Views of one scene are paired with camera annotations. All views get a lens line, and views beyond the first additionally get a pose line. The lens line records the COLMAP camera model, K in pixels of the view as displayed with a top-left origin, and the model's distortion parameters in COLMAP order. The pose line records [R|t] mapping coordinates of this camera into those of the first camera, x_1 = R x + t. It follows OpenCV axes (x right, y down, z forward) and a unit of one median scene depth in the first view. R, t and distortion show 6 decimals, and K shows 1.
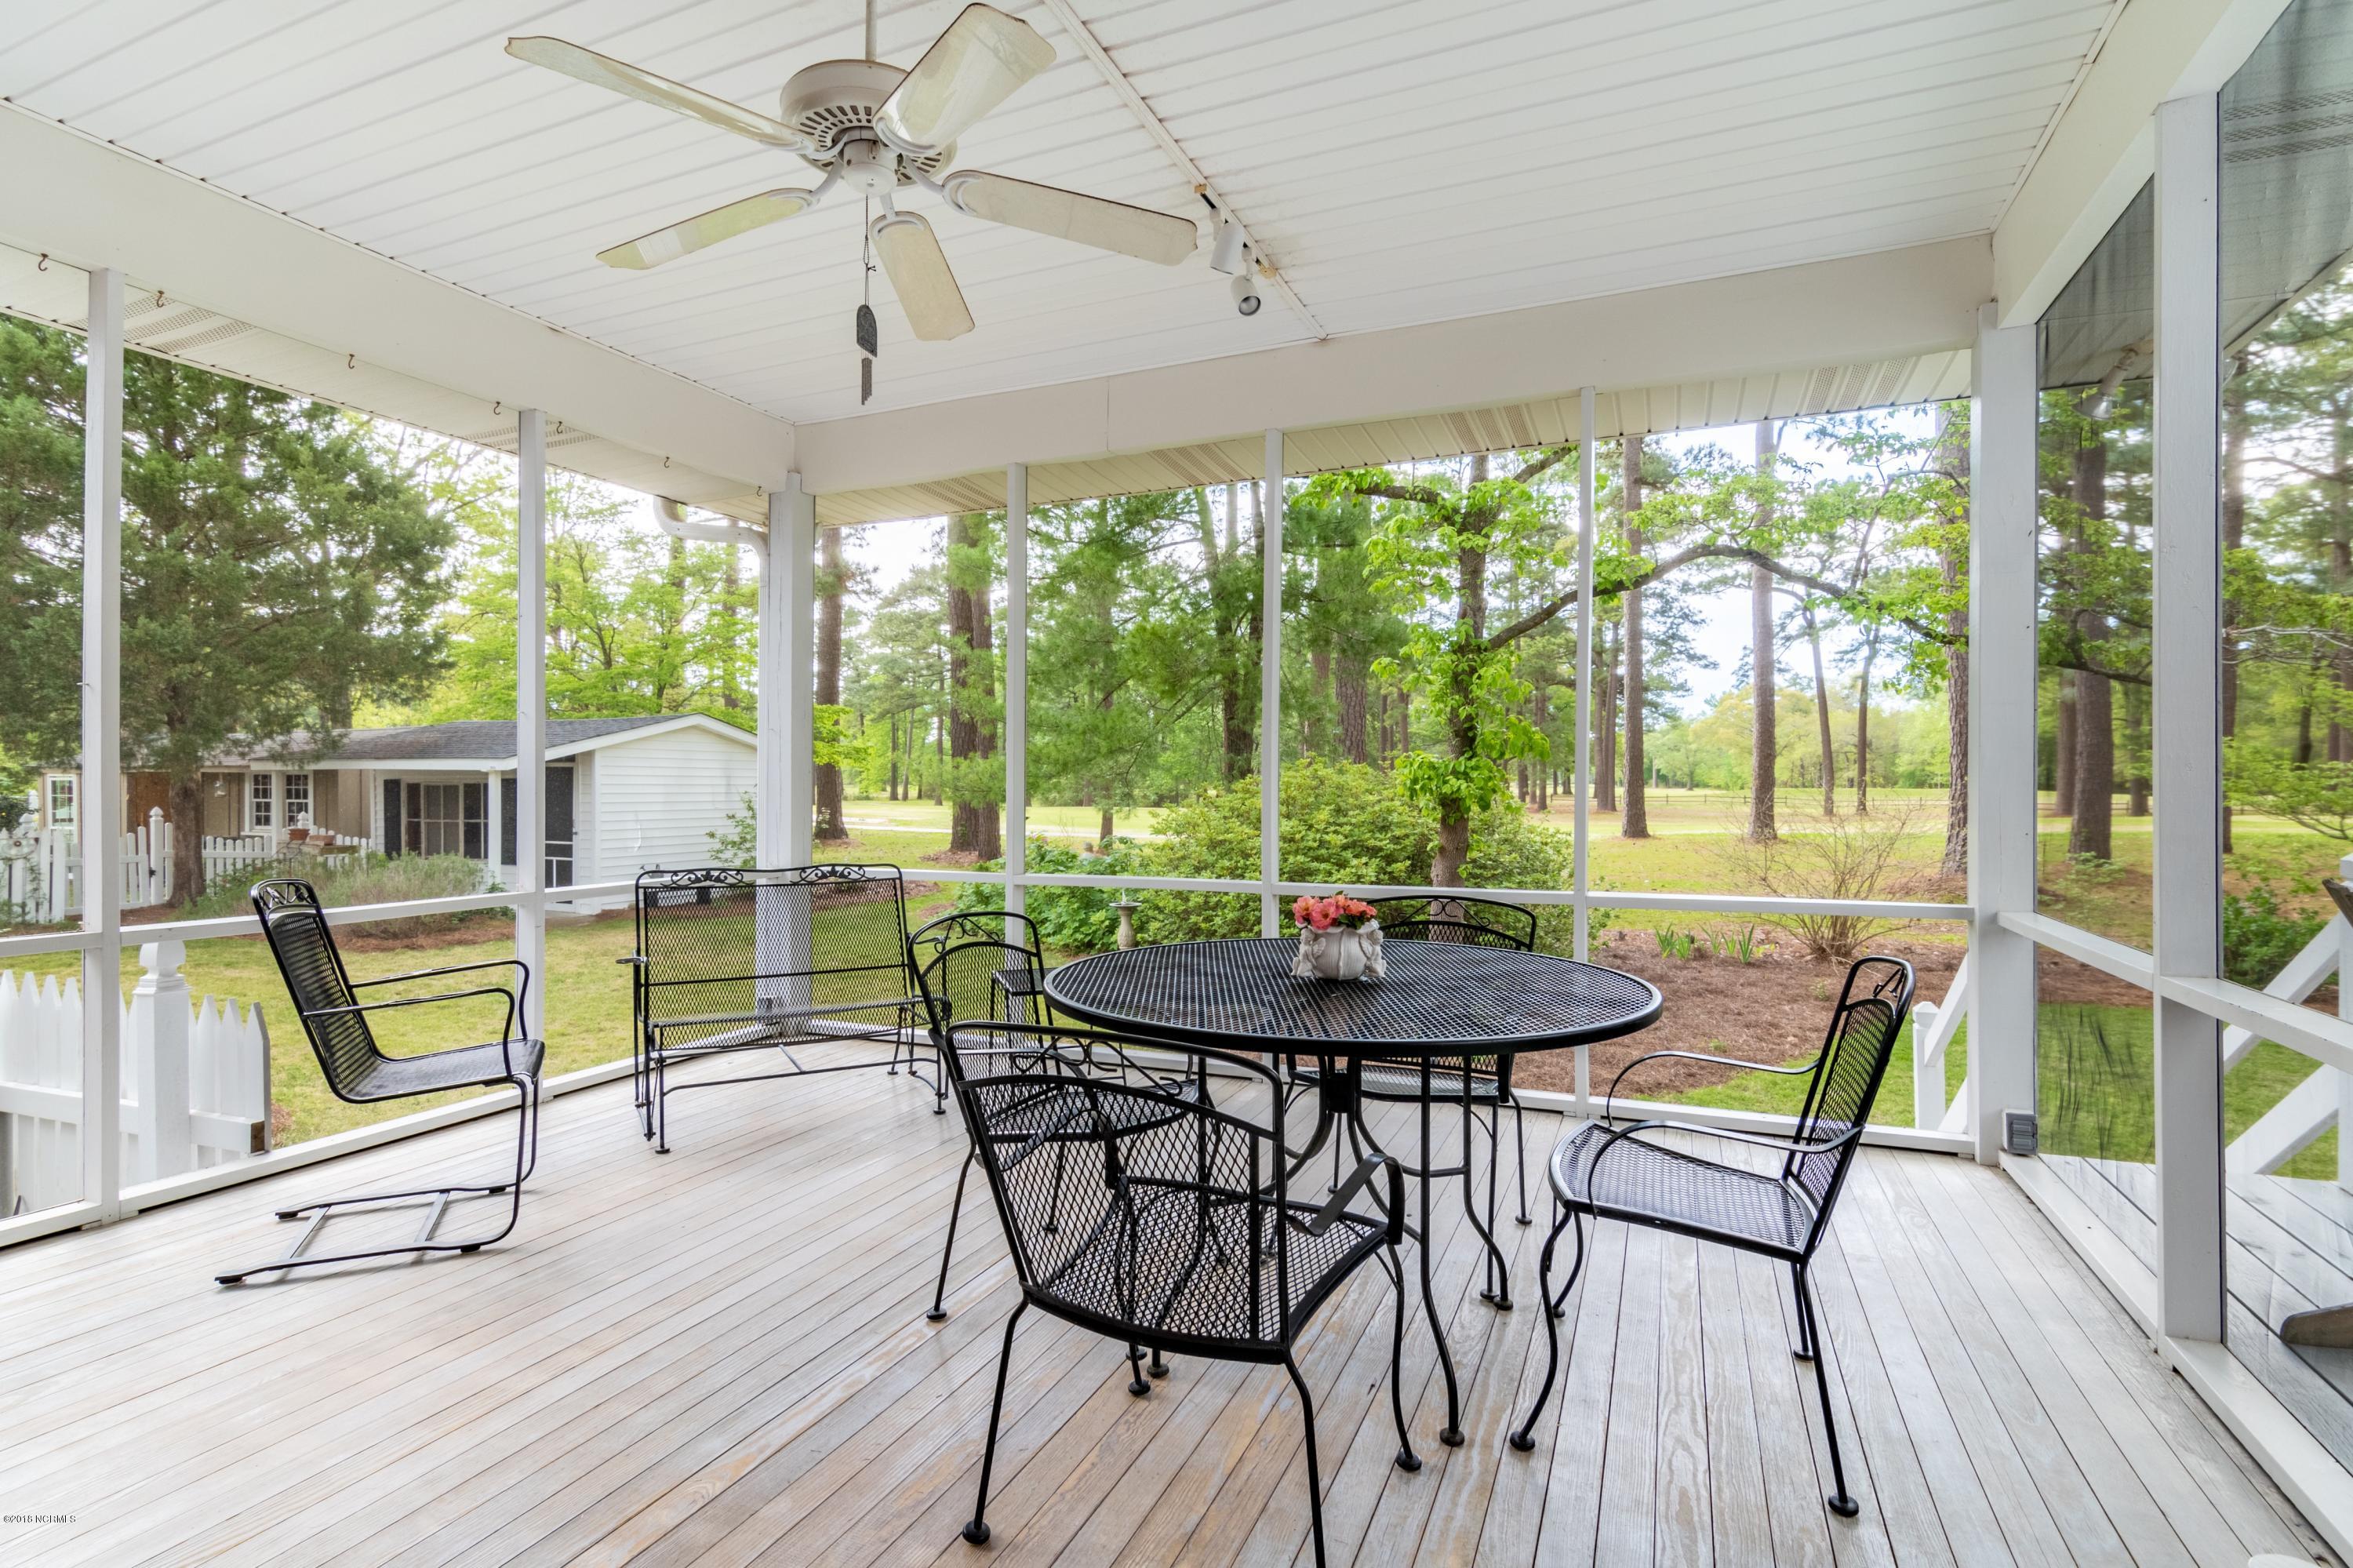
lens RADIAL K [[1150.2, 0, 1175.0], [0, 1150.2, 759.8], [0, 0, 1]] dist [0.000749, 0.000037]
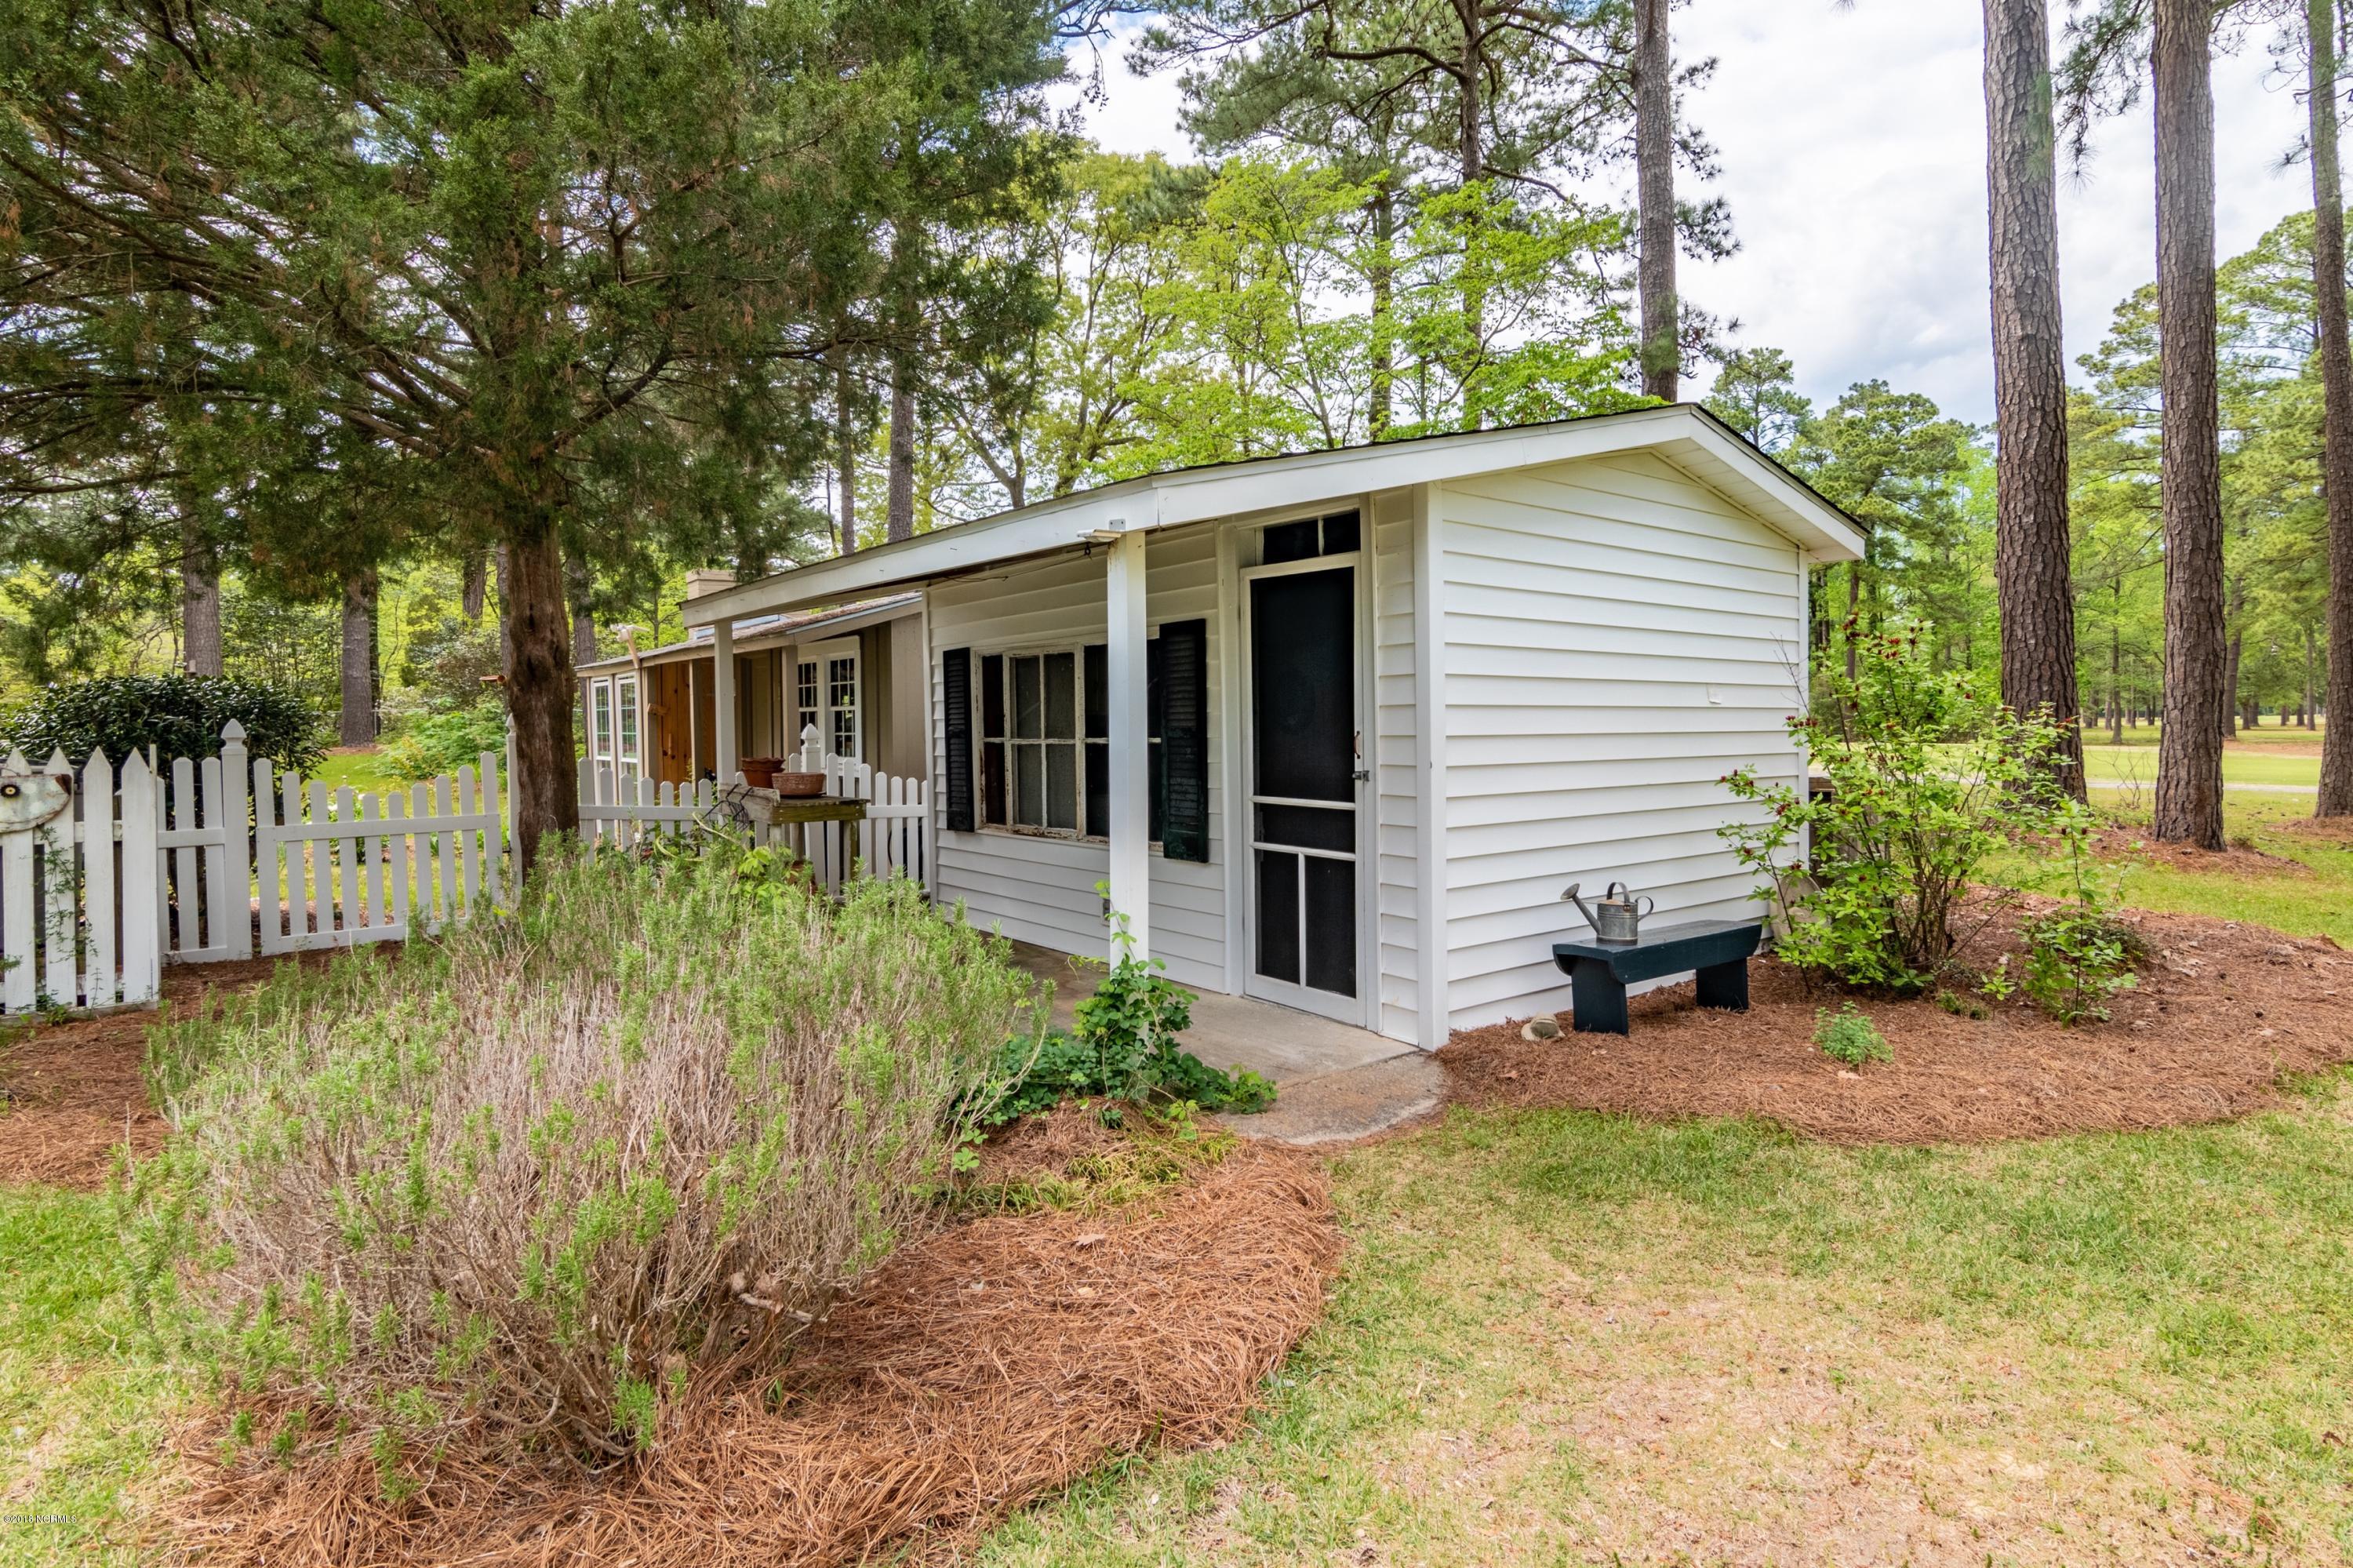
lens RADIAL K [[1150.2, 0, 1175.0], [0, 1150.2, 759.8], [0, 0, 1]] dist [0.000749, 0.000037]
pose [[0.852519, 0.000752, -0.522695, -0.383572], [0.025638, 0.998735, 0.043252, 0.043181], [0.522066, -0.050274, 0.851422, 0.676852]]
